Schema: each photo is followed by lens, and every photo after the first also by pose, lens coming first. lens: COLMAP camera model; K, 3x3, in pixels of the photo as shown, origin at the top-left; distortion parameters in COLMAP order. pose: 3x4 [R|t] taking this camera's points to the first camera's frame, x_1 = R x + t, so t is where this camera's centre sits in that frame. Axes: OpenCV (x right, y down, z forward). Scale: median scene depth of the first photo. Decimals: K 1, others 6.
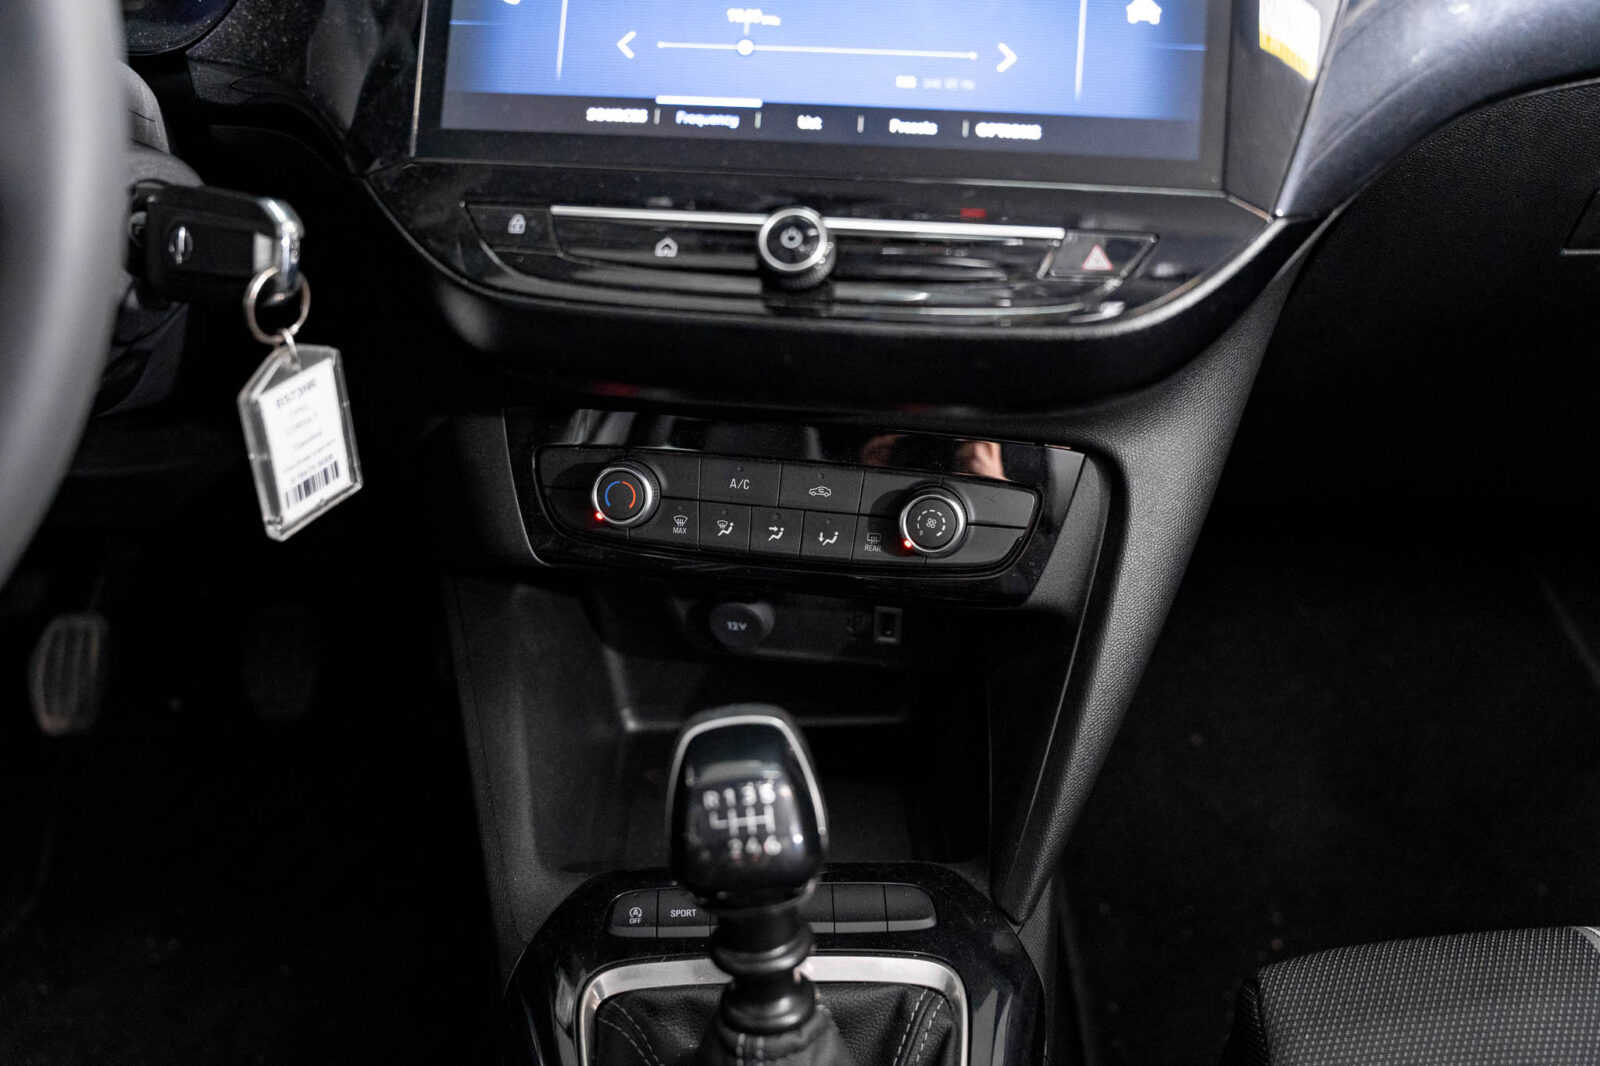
lens RADIAL K [[1582.7, 0, 790.9], [0, 1582.7, 535.6], [0, 0, 1]] dist [-0.080536, 0.000000]
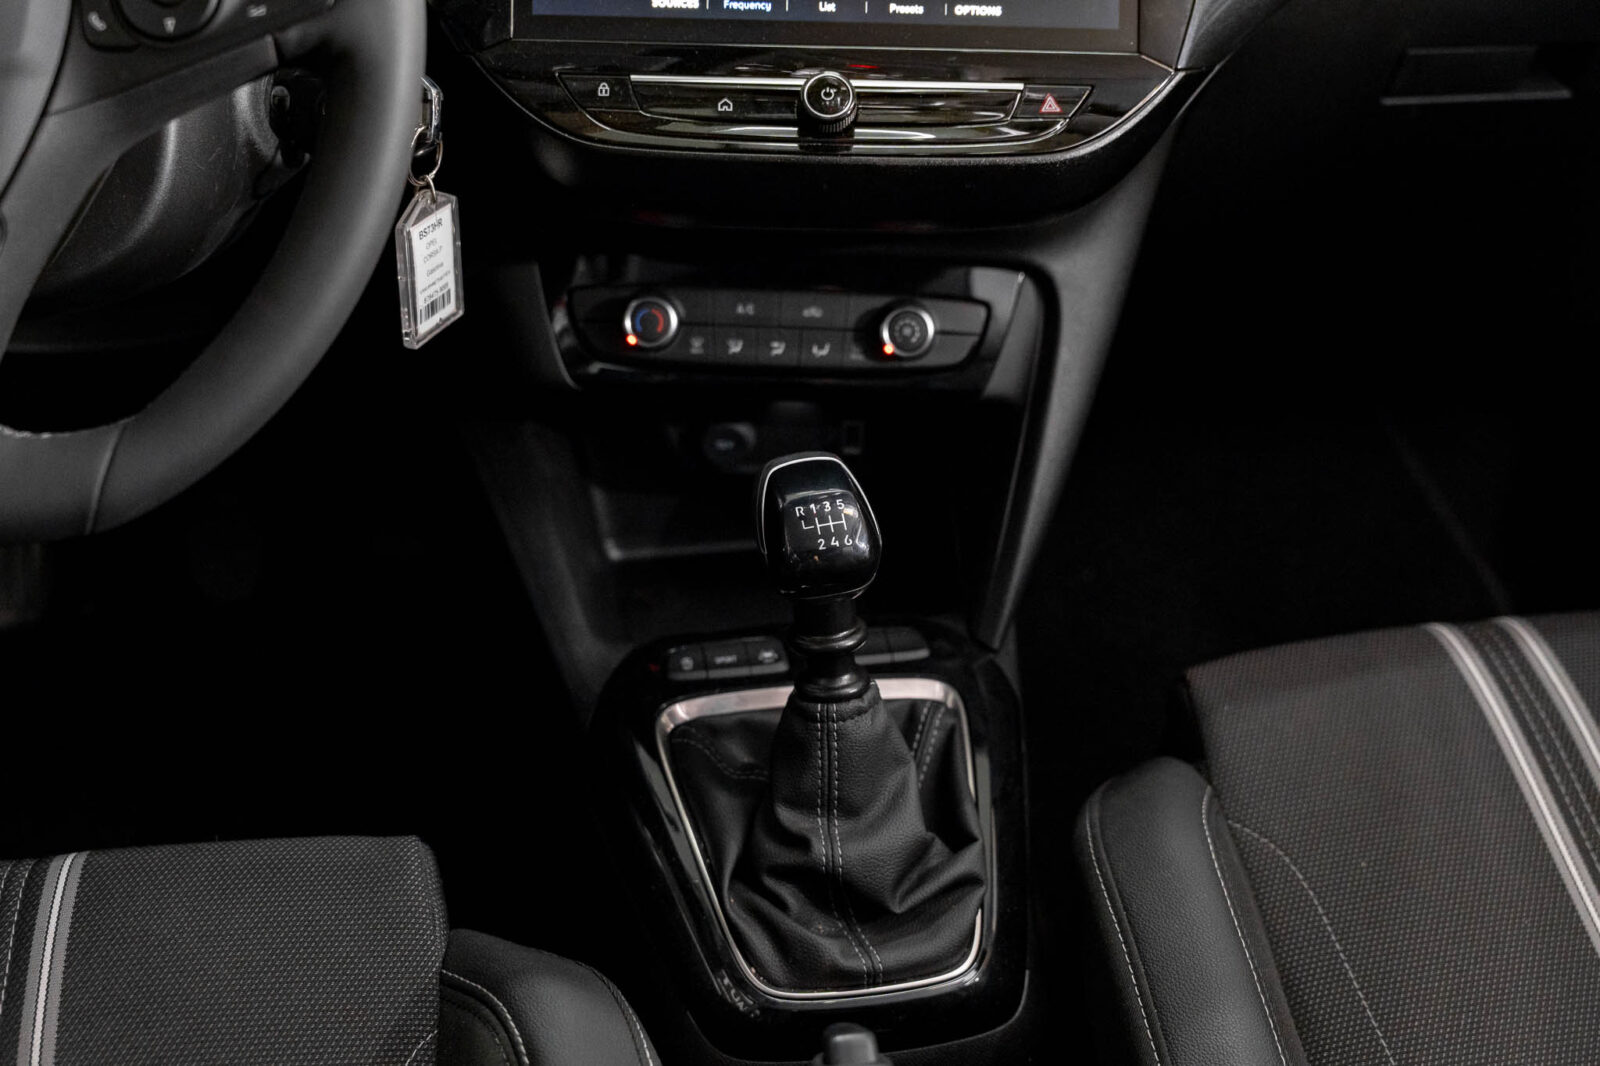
lens RADIAL K [[1892.0, 0, 812.1], [0, 1892.0, 528.7], [0, 0, 1]] dist [-0.035527, 0.000000]
pose [[0.986864, -0.056337, 0.151409, -0.249645], [0.055485, 0.998411, 0.009849, 0.146656], [-0.151723, -0.001319, 0.988422, -0.519902]]
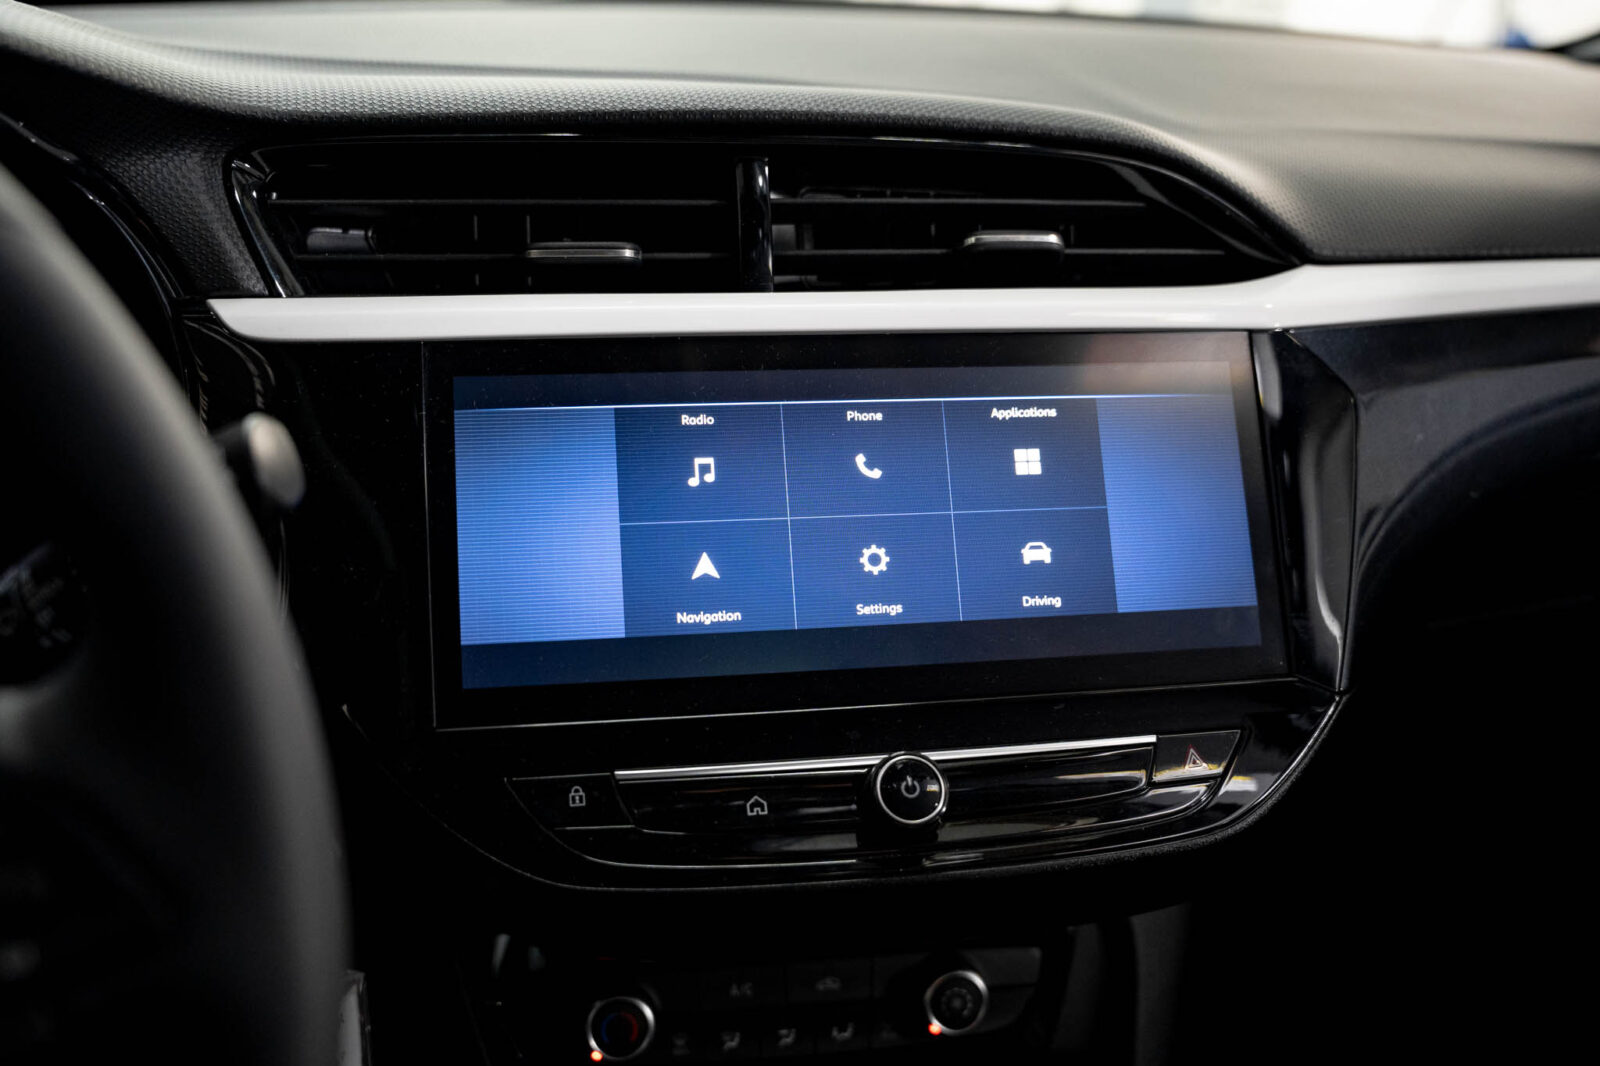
lens RADIAL K [[1480.4, 0, 787.6], [0, 1480.4, 543.5], [0, 0, 1]] dist [-0.110039, 0.000000]
pose [[0.948561, -0.091109, 0.303202, -0.285689], [0.134580, 0.982900, -0.125679, -0.209554], [-0.286567, 0.160019, 0.944602, 0.176080]]
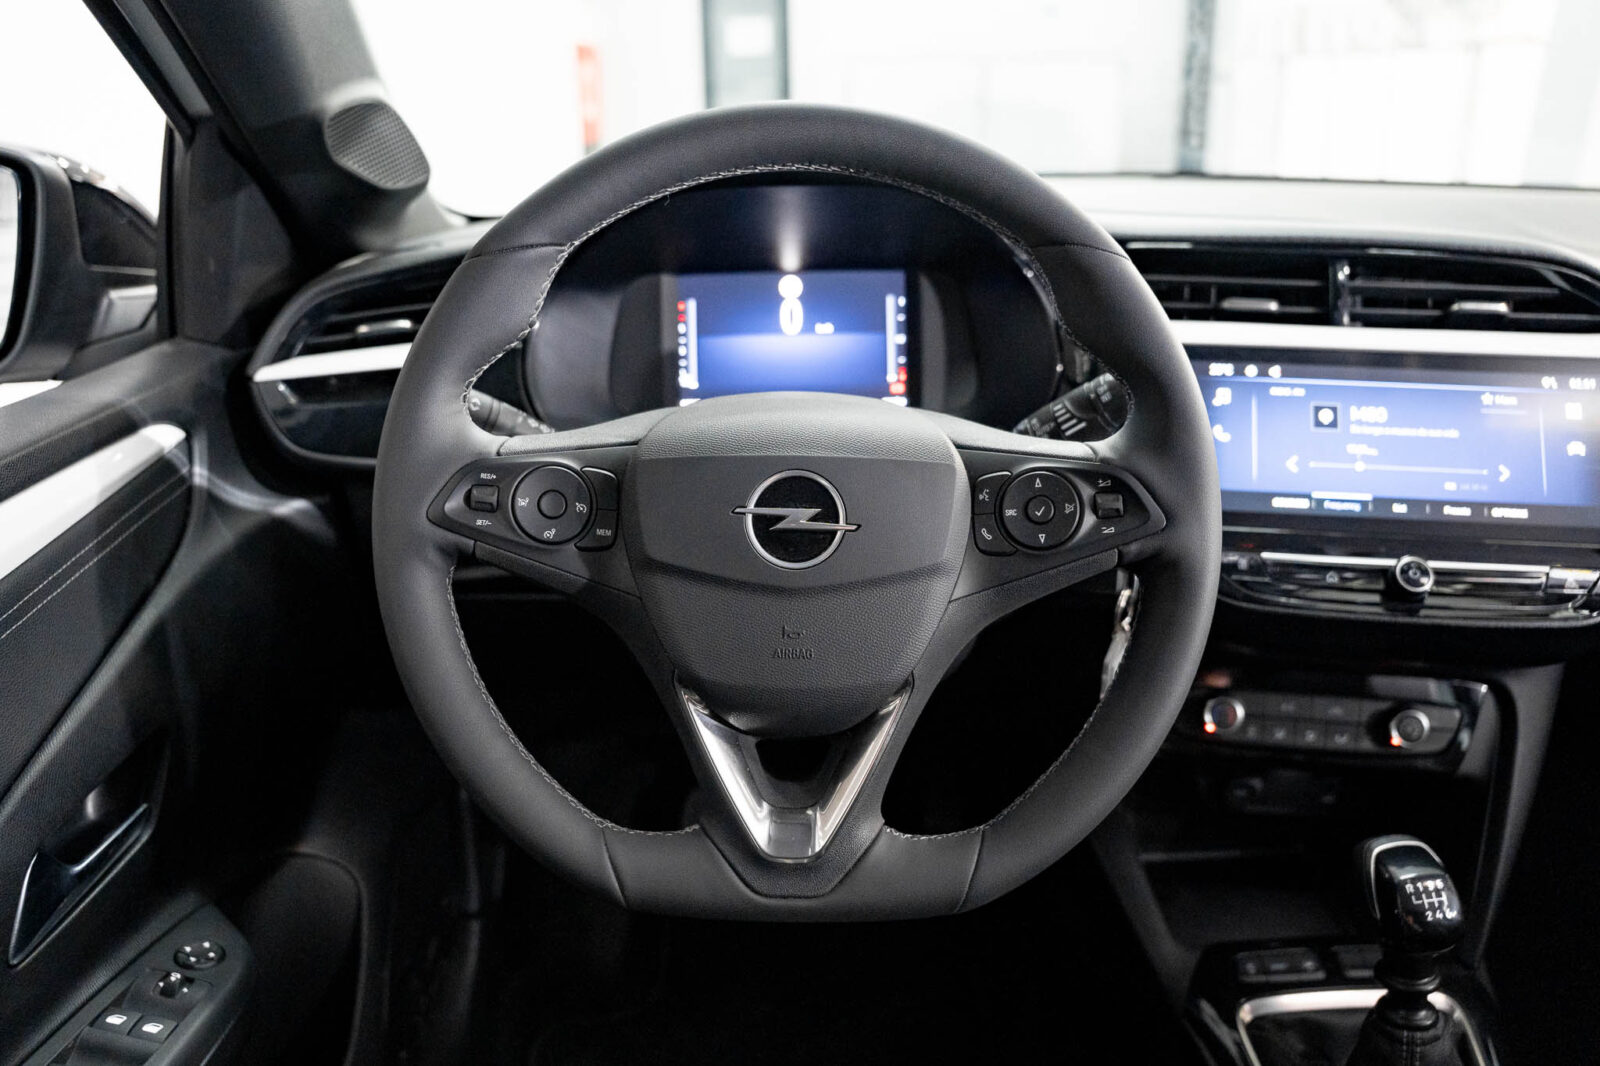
lens RADIAL K [[1129.7, 0, 793.8], [0, 1129.7, 537.6], [0, 0, 1]] dist [-0.167648, 0.092222]
pose [[0.999158, -0.003004, -0.040926, -0.607172], [-0.003966, 0.985580, -0.169161, -0.013695], [0.040844, 0.169181, 0.984738, -0.240857]]
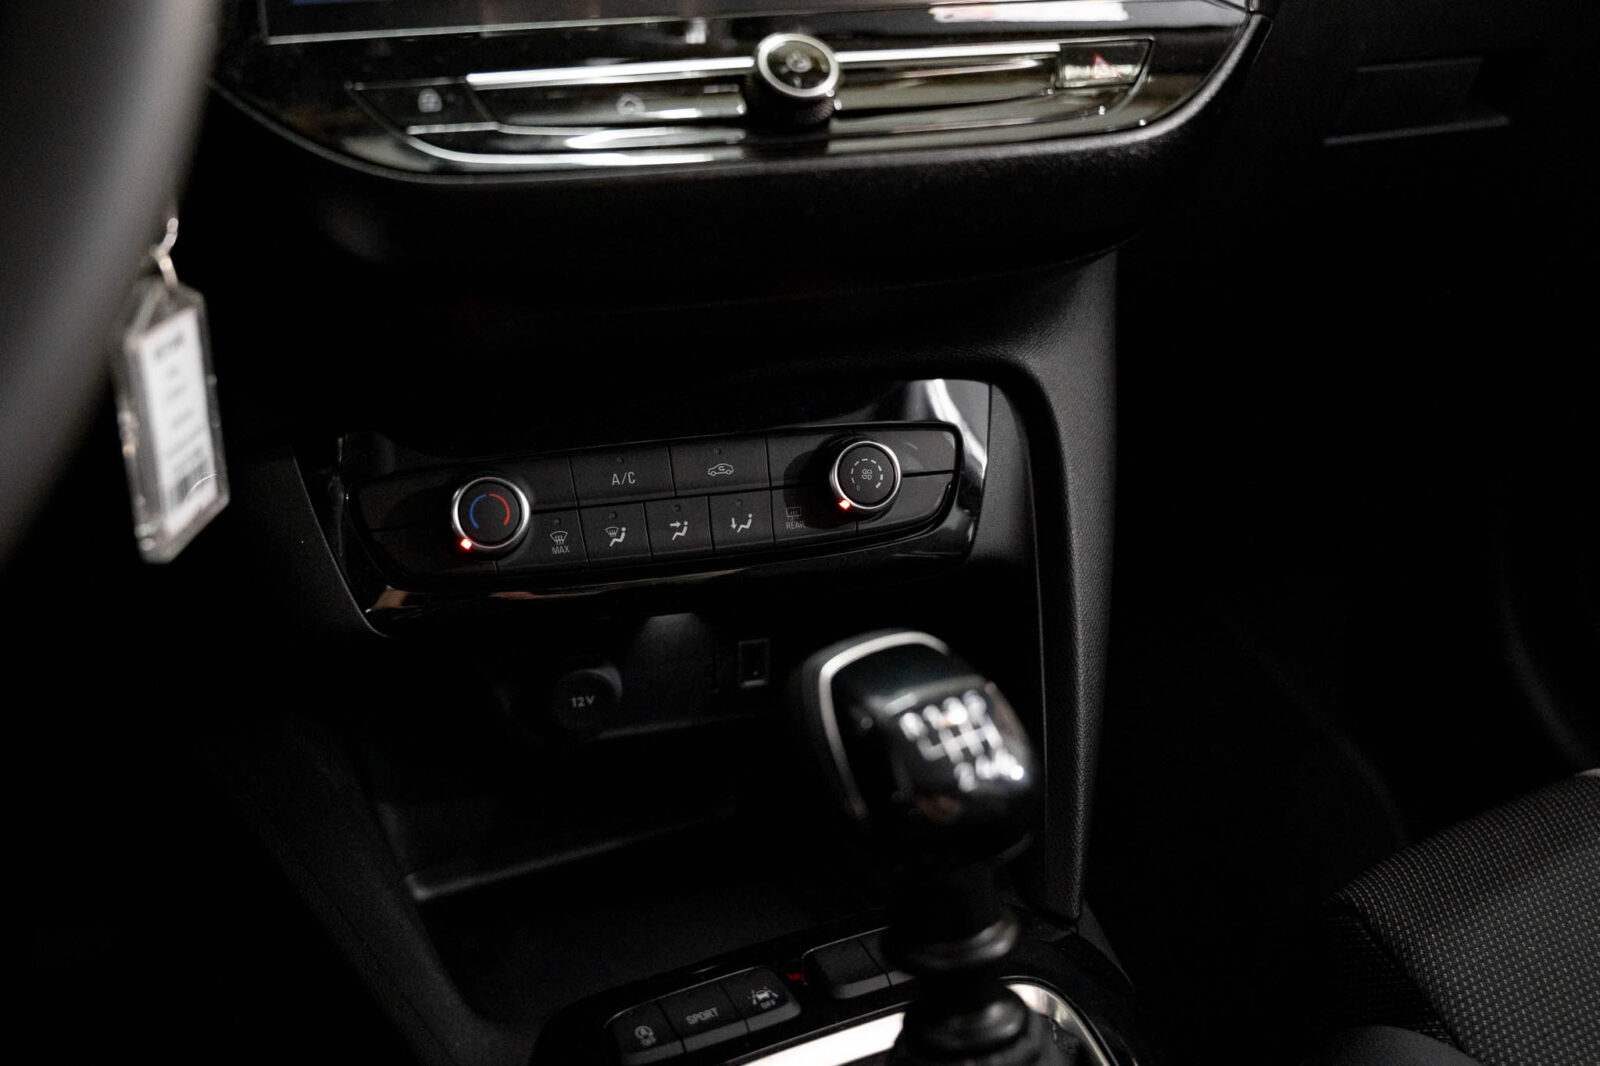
lens RADIAL K [[1699.3, 0, 683.3], [0, 1699.3, 523.4], [0, 0, 1]] dist [-0.103894, 0.000000]
pose [[0.922489, -0.161754, 0.350500, -0.369492], [0.225885, 0.962485, -0.150331, 0.150159], [-0.313034, 0.217851, 0.924419, 0.230526]]
